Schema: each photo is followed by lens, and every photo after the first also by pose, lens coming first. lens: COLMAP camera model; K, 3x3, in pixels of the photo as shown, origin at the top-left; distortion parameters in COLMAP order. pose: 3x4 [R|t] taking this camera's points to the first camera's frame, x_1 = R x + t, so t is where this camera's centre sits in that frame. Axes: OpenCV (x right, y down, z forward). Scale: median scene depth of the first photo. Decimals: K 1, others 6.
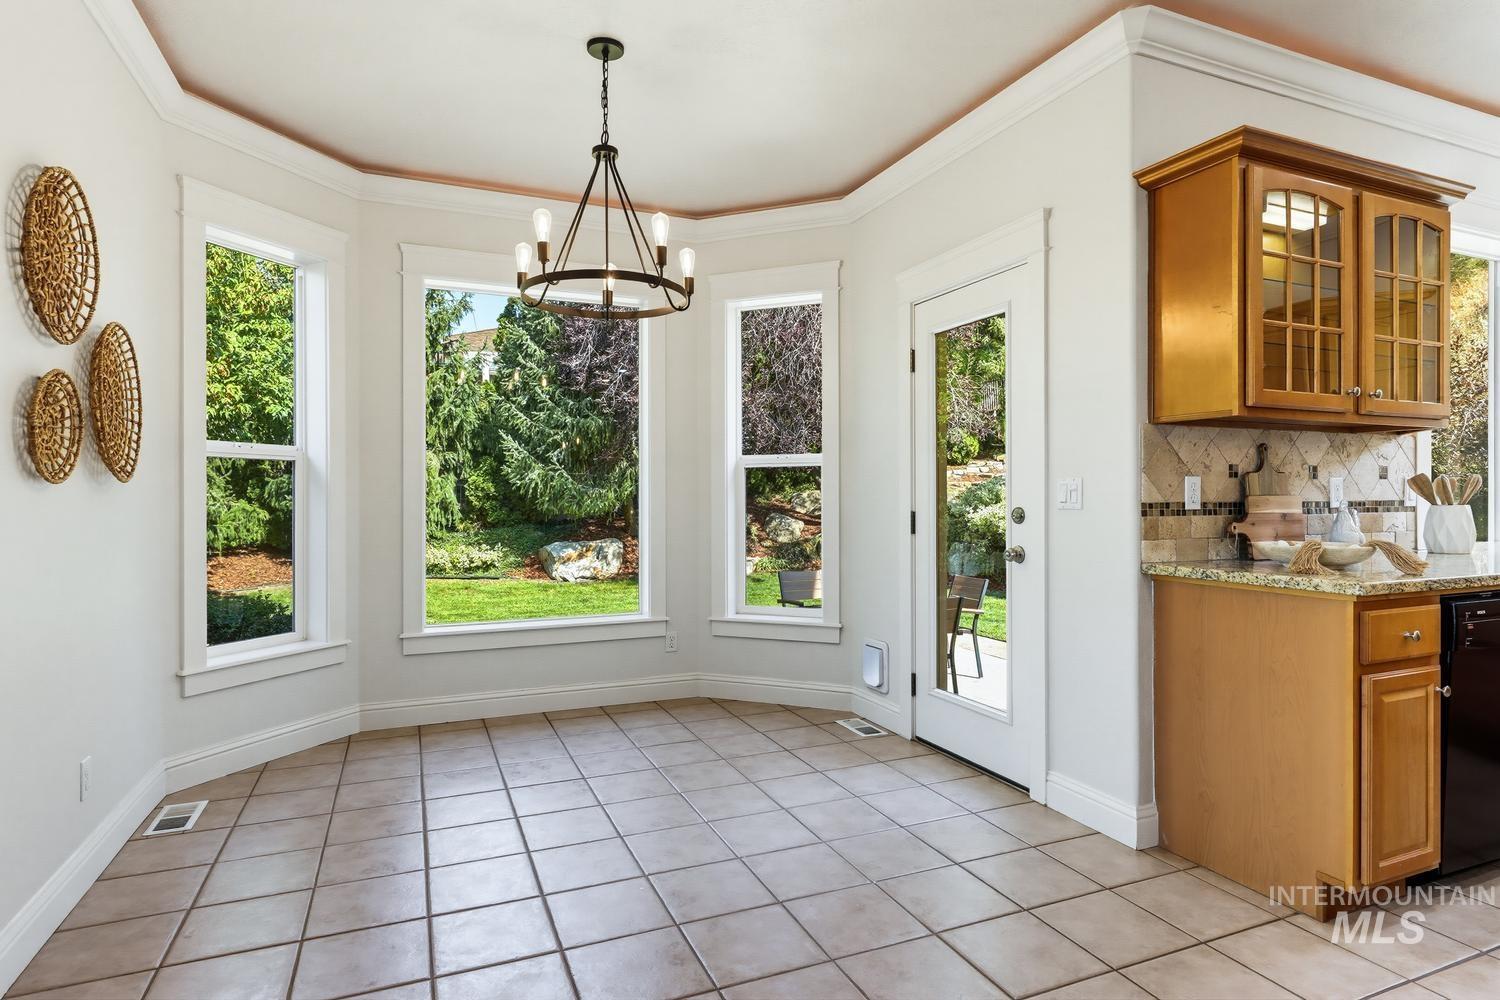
lens RADIAL K [[801.9, 0, 751.0], [0, 801.9, 499.4], [0, 0, 1]] dist [0.000456, -0.002823]
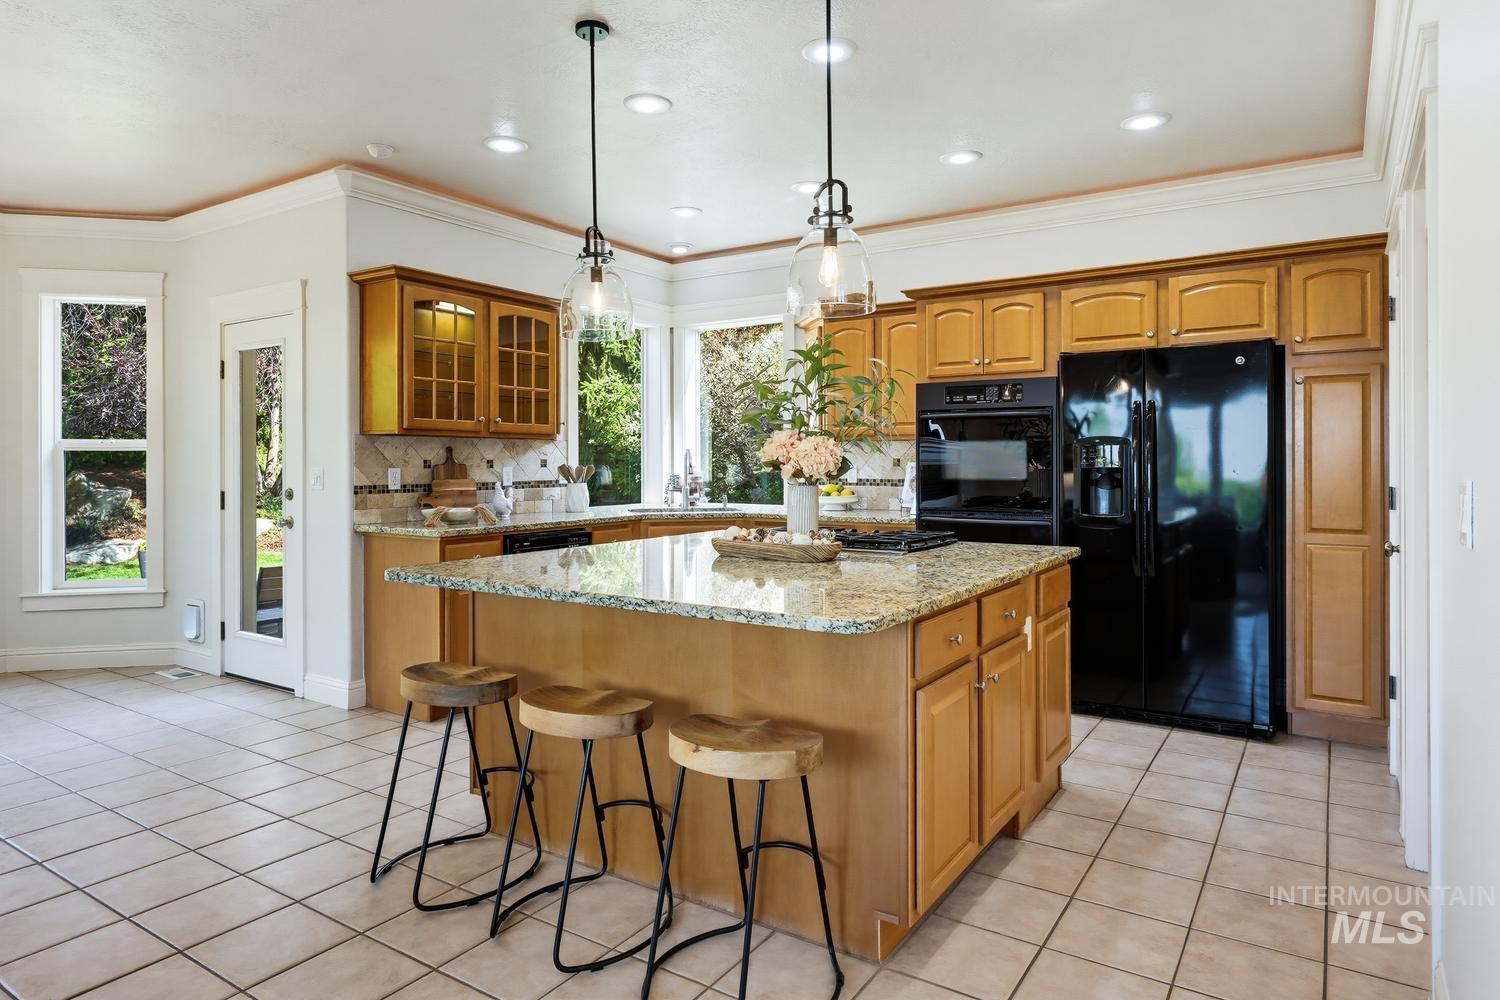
lens RADIAL K [[883.3, 0, 751.0], [0, 883.3, 459.2], [0, 0, 1]] dist [0.002491, 0.001489]
pose [[0.834478, 0.001055, 0.551041, 0.157194], [0.002426, 0.999981, -0.005588, -0.029885], [-0.551036, 0.006000, 0.834460, -0.711920]]
